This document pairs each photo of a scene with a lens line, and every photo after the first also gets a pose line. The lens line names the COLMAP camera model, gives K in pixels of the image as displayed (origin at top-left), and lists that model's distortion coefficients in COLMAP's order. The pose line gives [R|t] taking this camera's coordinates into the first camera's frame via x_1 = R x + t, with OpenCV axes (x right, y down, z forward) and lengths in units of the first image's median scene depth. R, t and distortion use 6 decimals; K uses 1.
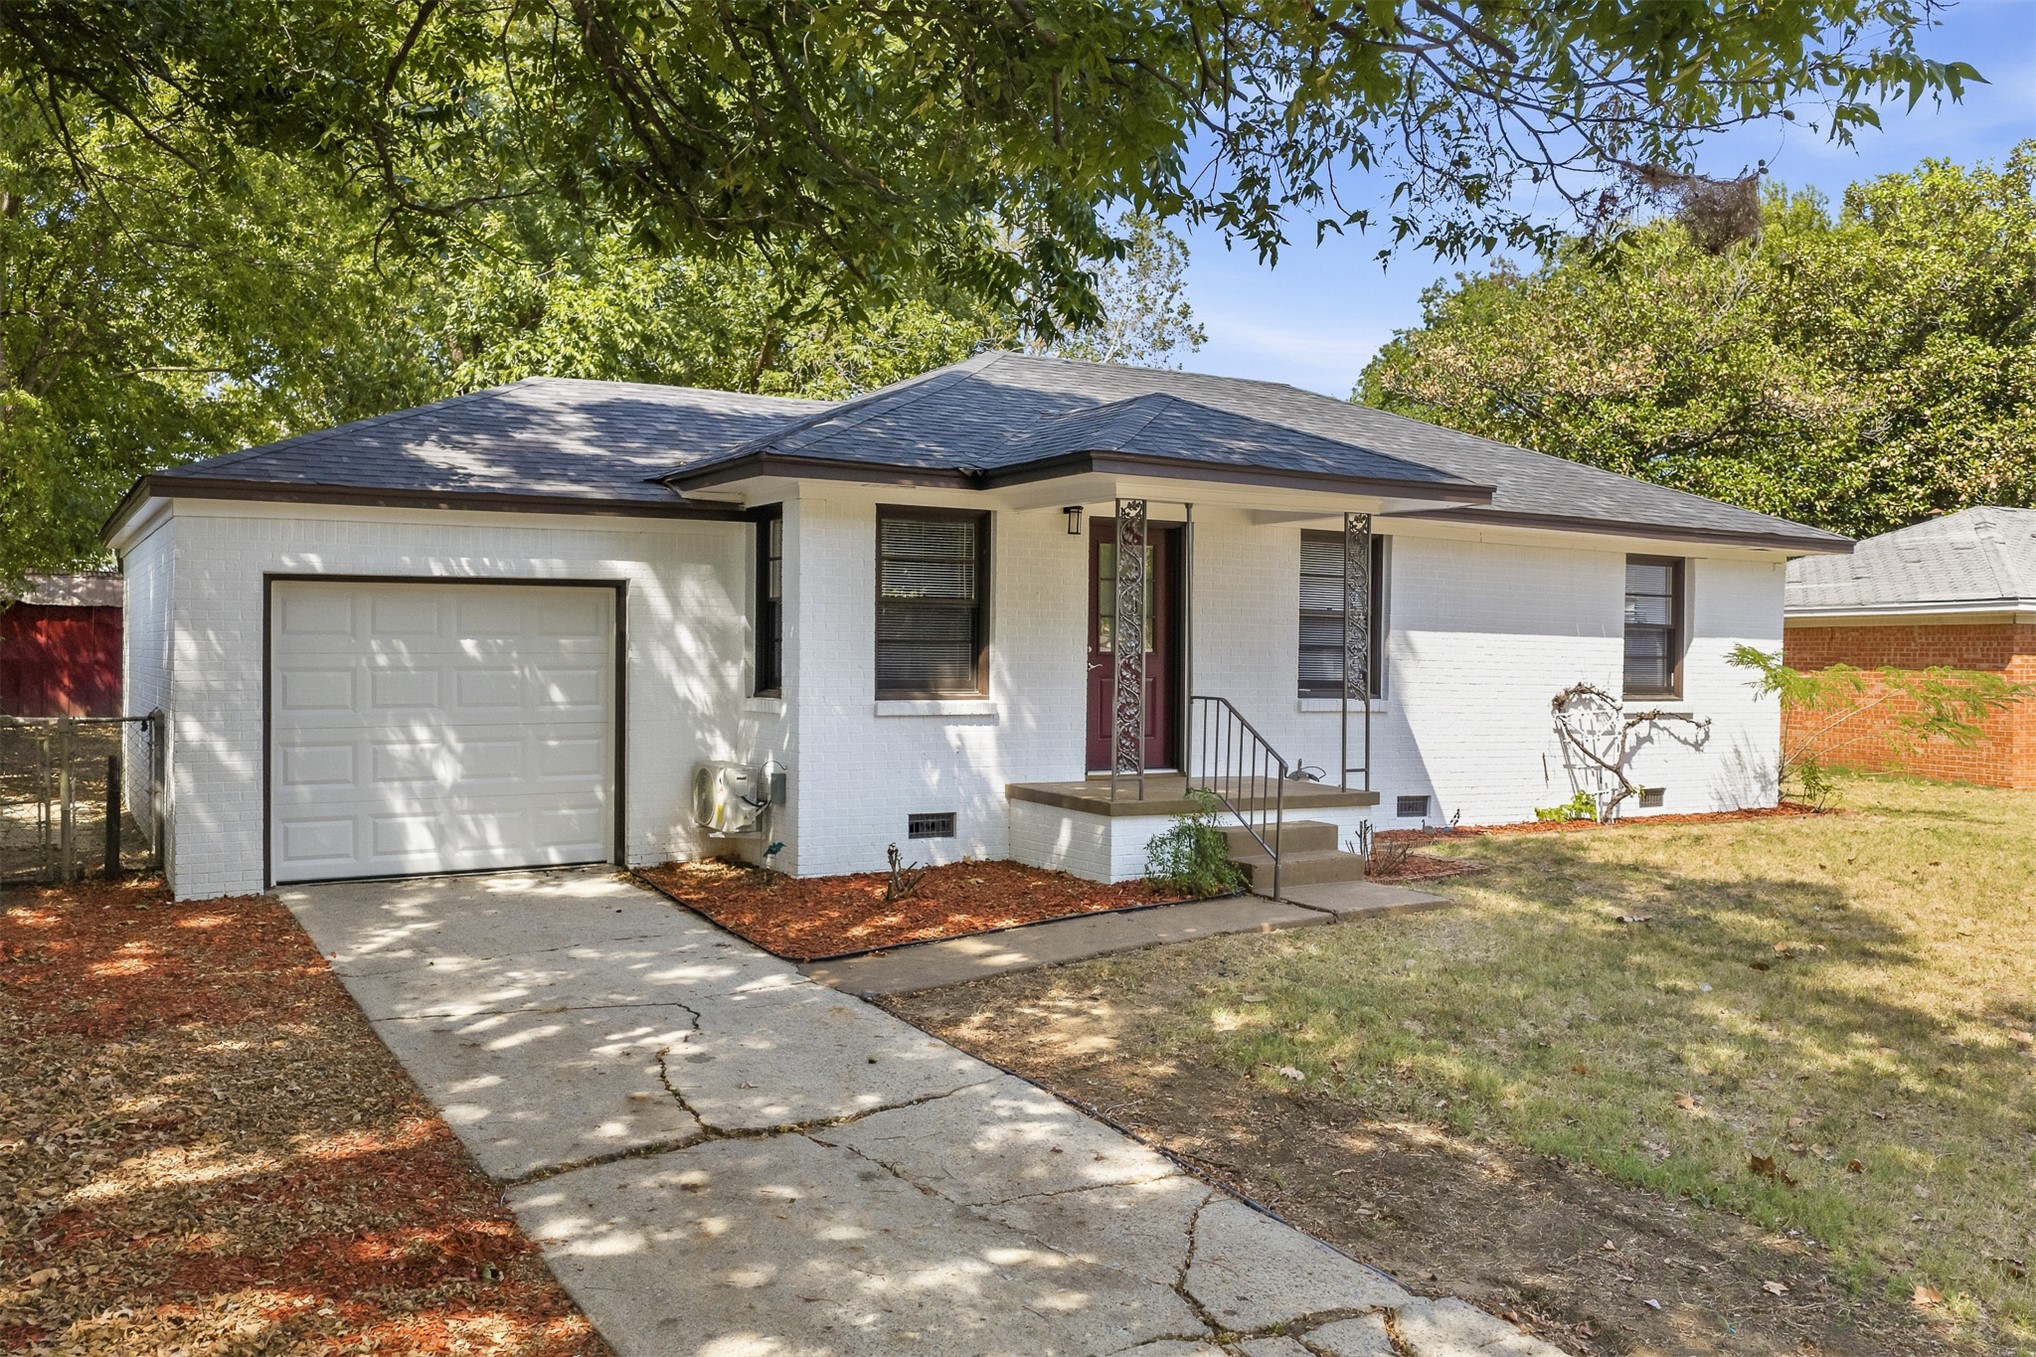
lens RADIAL K [[1647.9, 0, 1014.6], [0, 1647.9, 724.9], [0, 0, 1]] dist [0.010941, 0.002678]
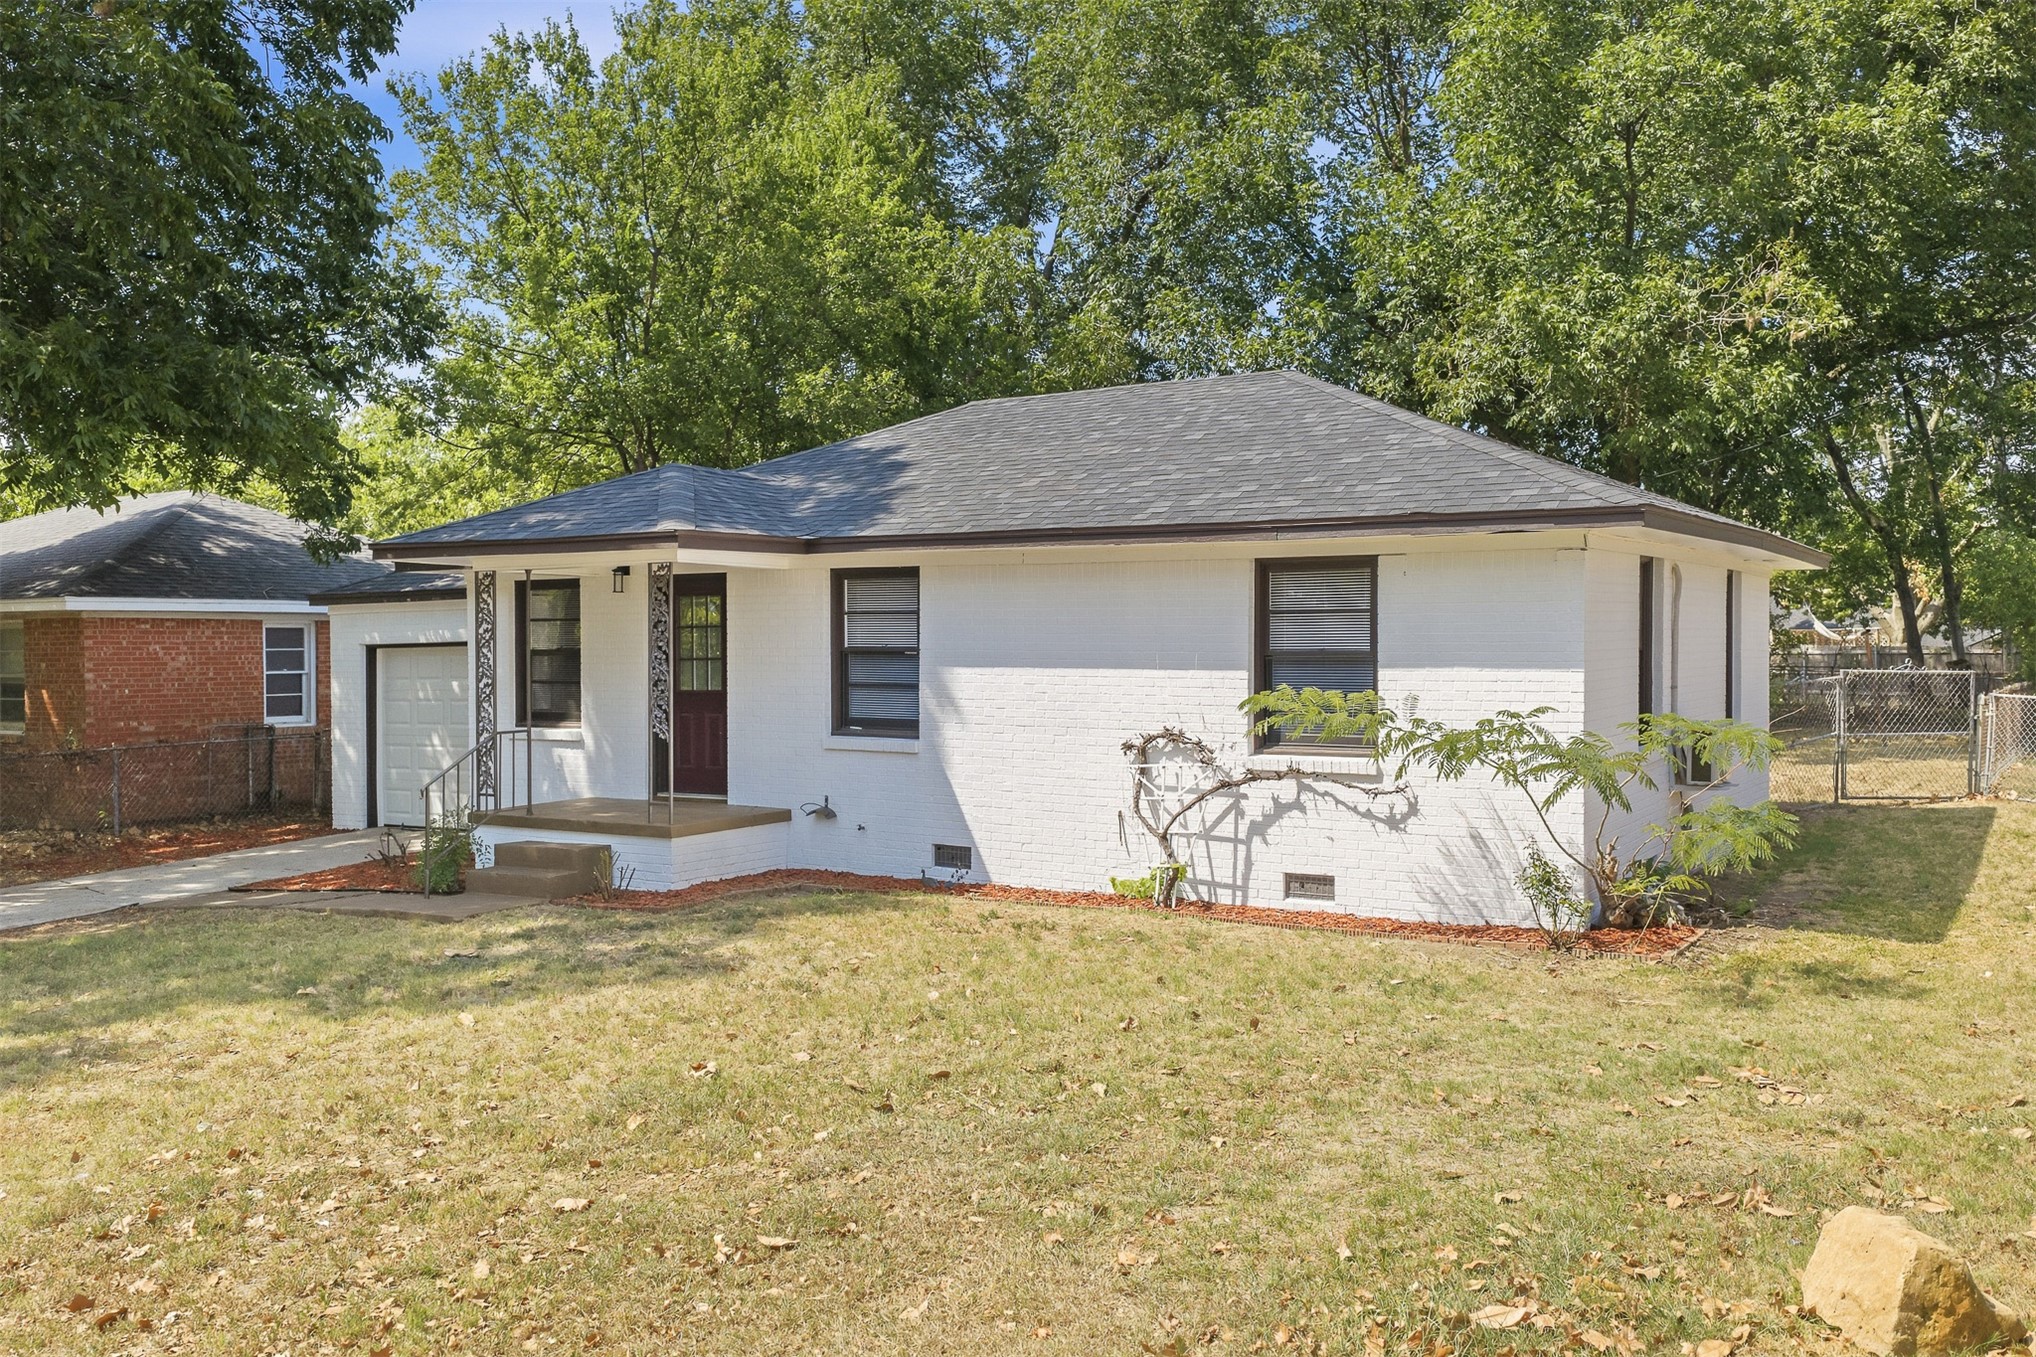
lens RADIAL K [[1770.8, 0, 1018.0], [0, 1770.8, 678.5], [0, 0, 1]] dist [0.004160, 0.000659]
pose [[0.449752, 0.000459, -0.893154, 1.352863], [-0.027233, 0.999542, -0.013200, -0.045194], [0.892738, 0.030260, 0.449558, 0.694707]]
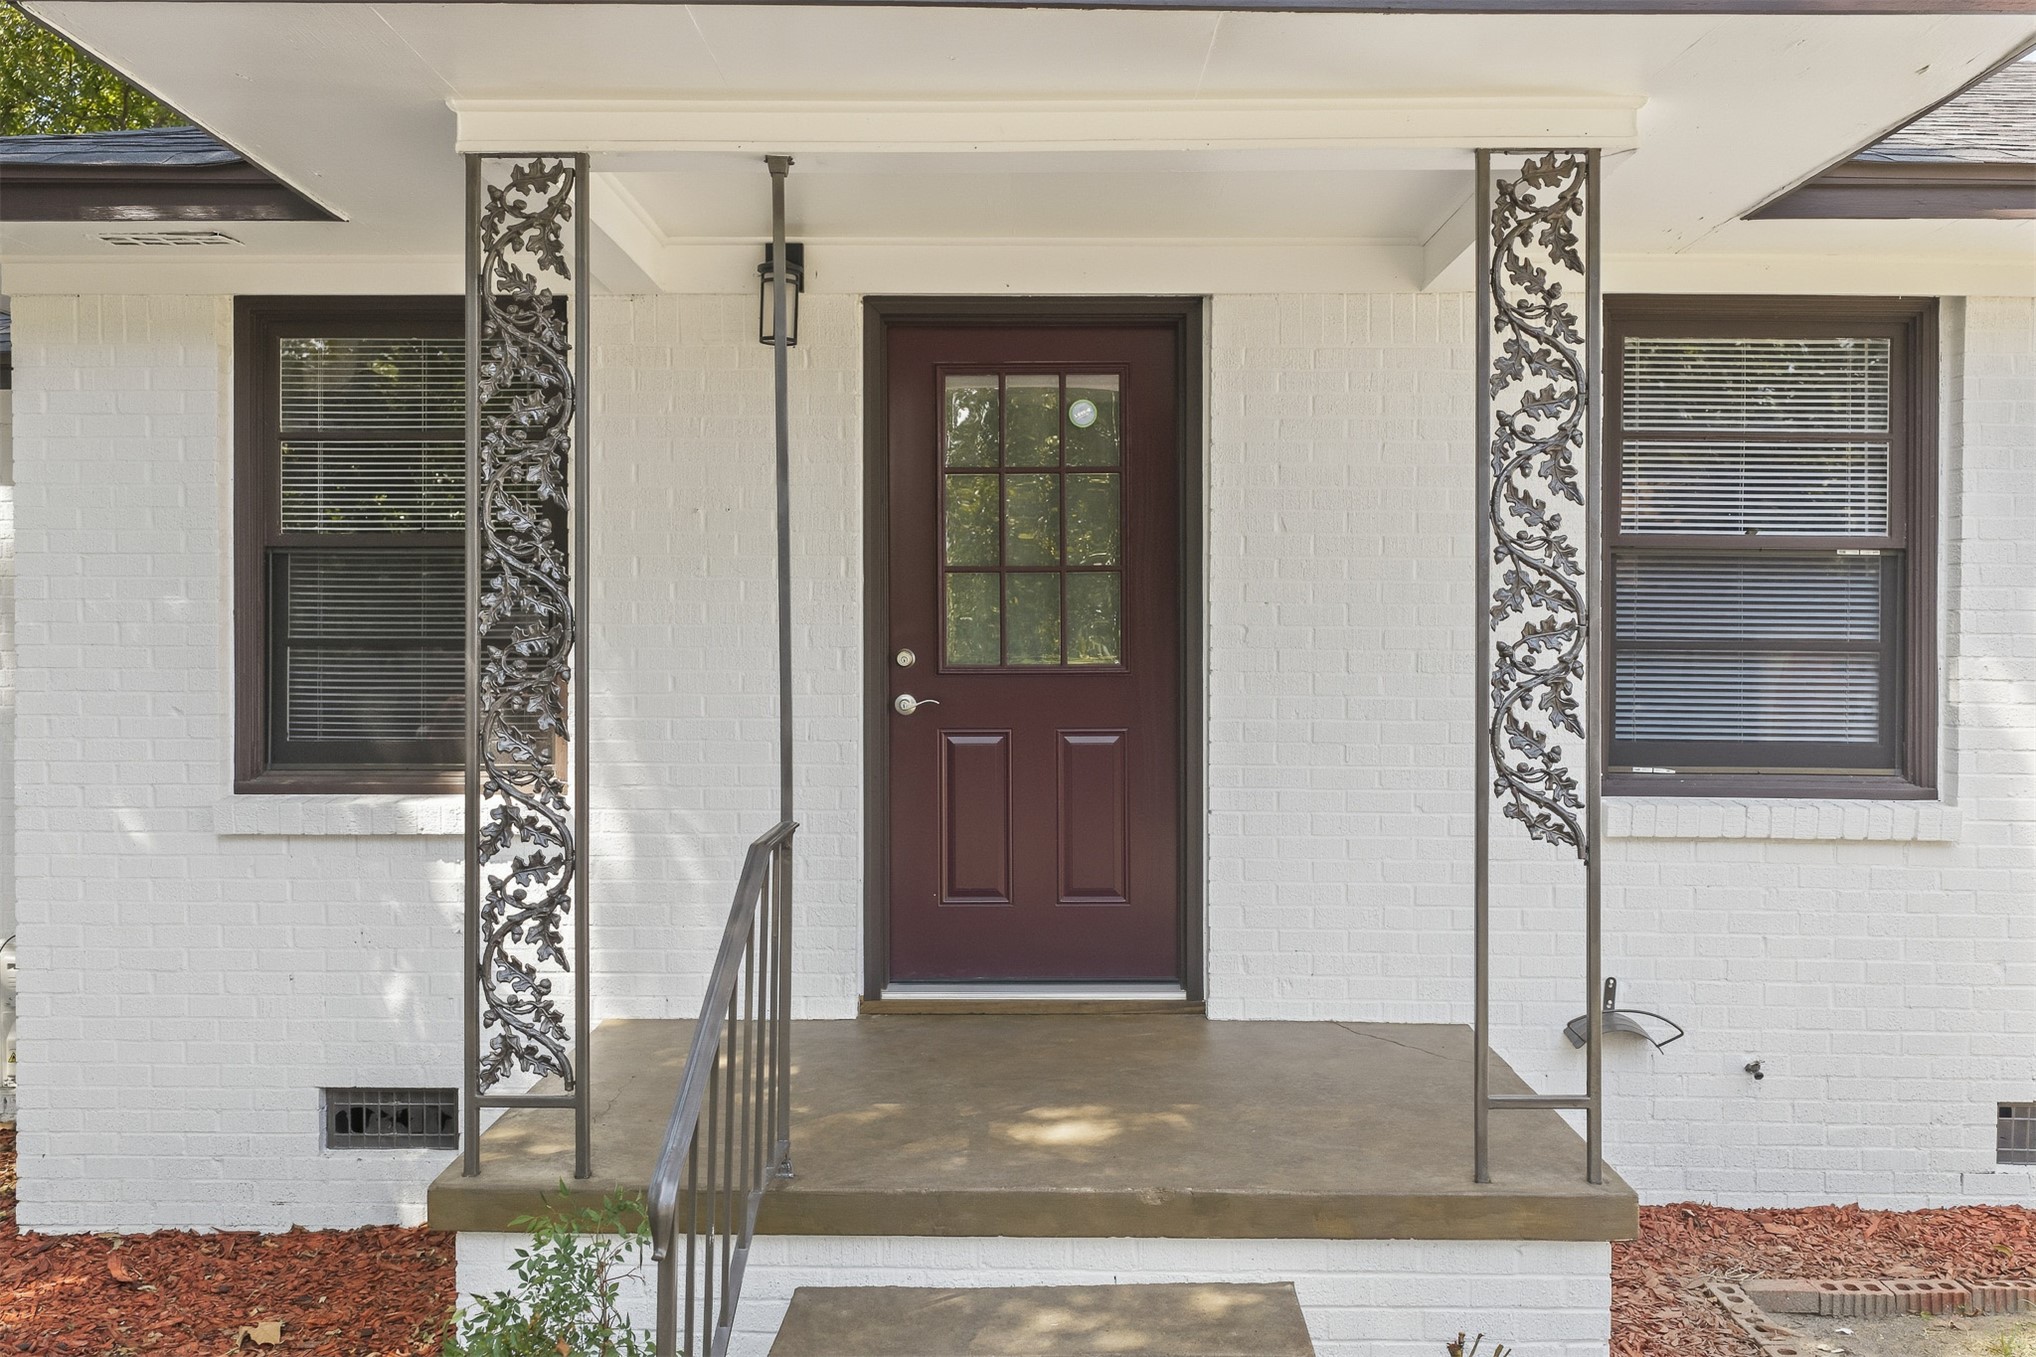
lens RADIAL K [[1671.1, 0, 1018.0], [0, 1671.1, 678.5], [0, 0, 1]] dist [0.001332, 0.002945]
pose [[0.860234, -0.000196, -0.509900, 0.274191], [-0.013594, 0.999636, -0.023317, -0.034848], [0.509719, 0.026990, 0.859918, 0.726743]]
